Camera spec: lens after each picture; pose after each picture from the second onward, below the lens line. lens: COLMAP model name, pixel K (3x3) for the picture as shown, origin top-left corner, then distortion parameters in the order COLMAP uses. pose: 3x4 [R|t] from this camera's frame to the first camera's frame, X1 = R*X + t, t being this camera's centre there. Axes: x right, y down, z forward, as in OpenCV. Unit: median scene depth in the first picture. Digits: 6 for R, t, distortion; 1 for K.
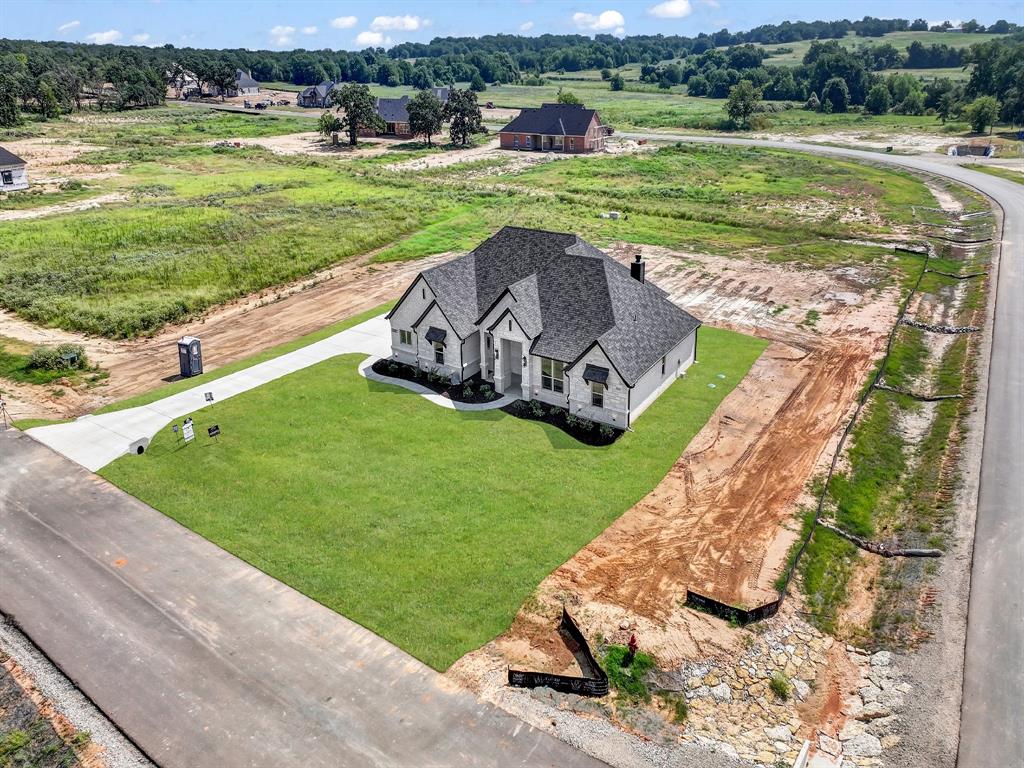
lens RADIAL K [[673.8, 0, 540.3], [0, 673.8, 362.5], [0, 0, 1]] dist [0.003906, 0.003489]
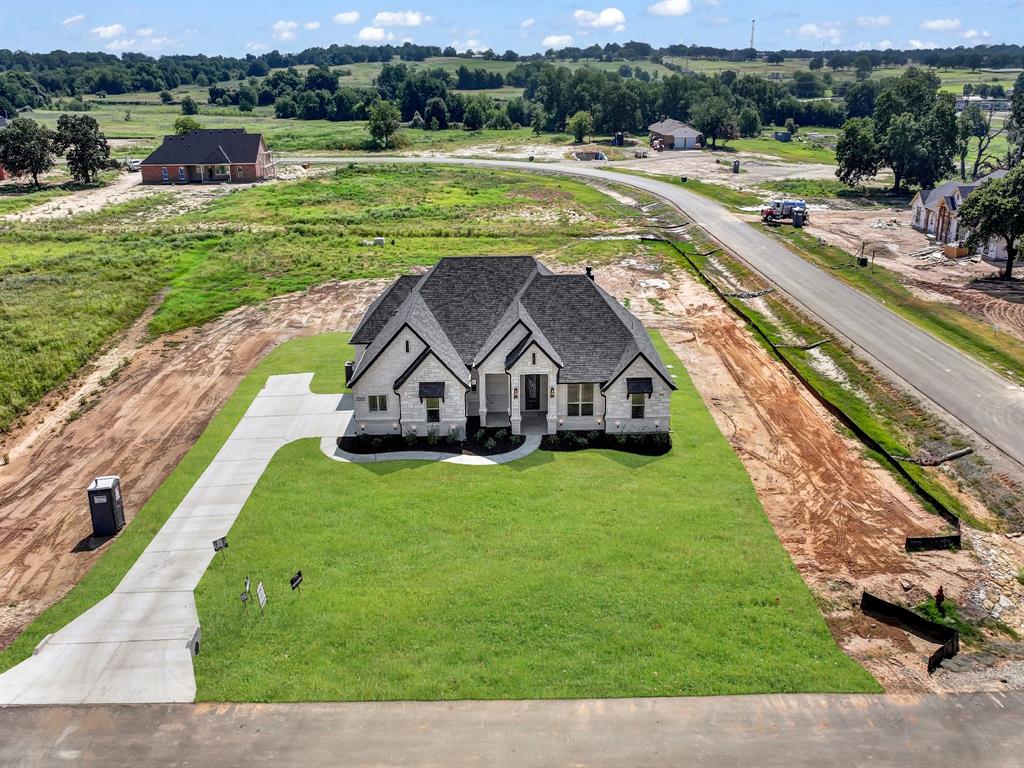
lens RADIAL K [[673.8, 0, 540.3], [0, 673.8, 362.5], [0, 0, 1]] dist [0.003906, 0.003489]
pose [[0.834408, -0.212357, 0.508594, -0.425261], [0.226112, 0.973454, 0.035491, -0.067179], [-0.502630, 0.085386, 0.860275, 0.164161]]
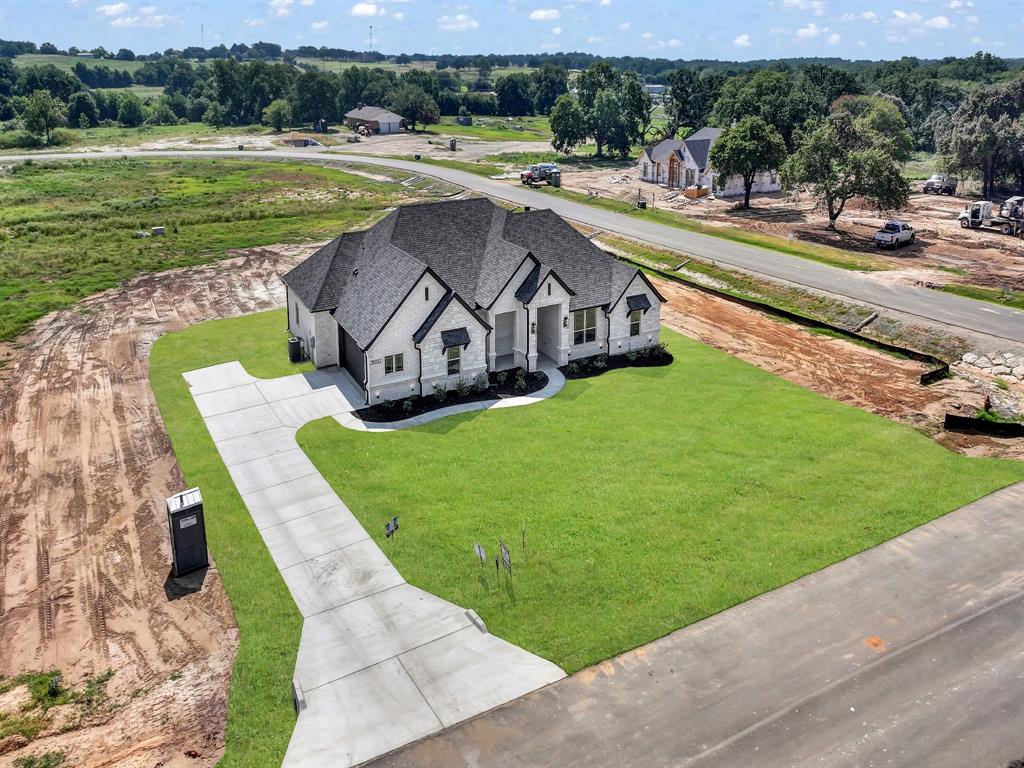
lens RADIAL K [[669.4, 0, 496.8], [0, 669.4, 308.9], [0, 0, 1]] dist [0.004078, 0.003252]
pose [[0.526024, -0.278865, 0.803450, -0.683829], [0.353682, 0.930876, 0.091534, -0.115414], [-0.773439, 0.236017, 0.588293, 0.439161]]
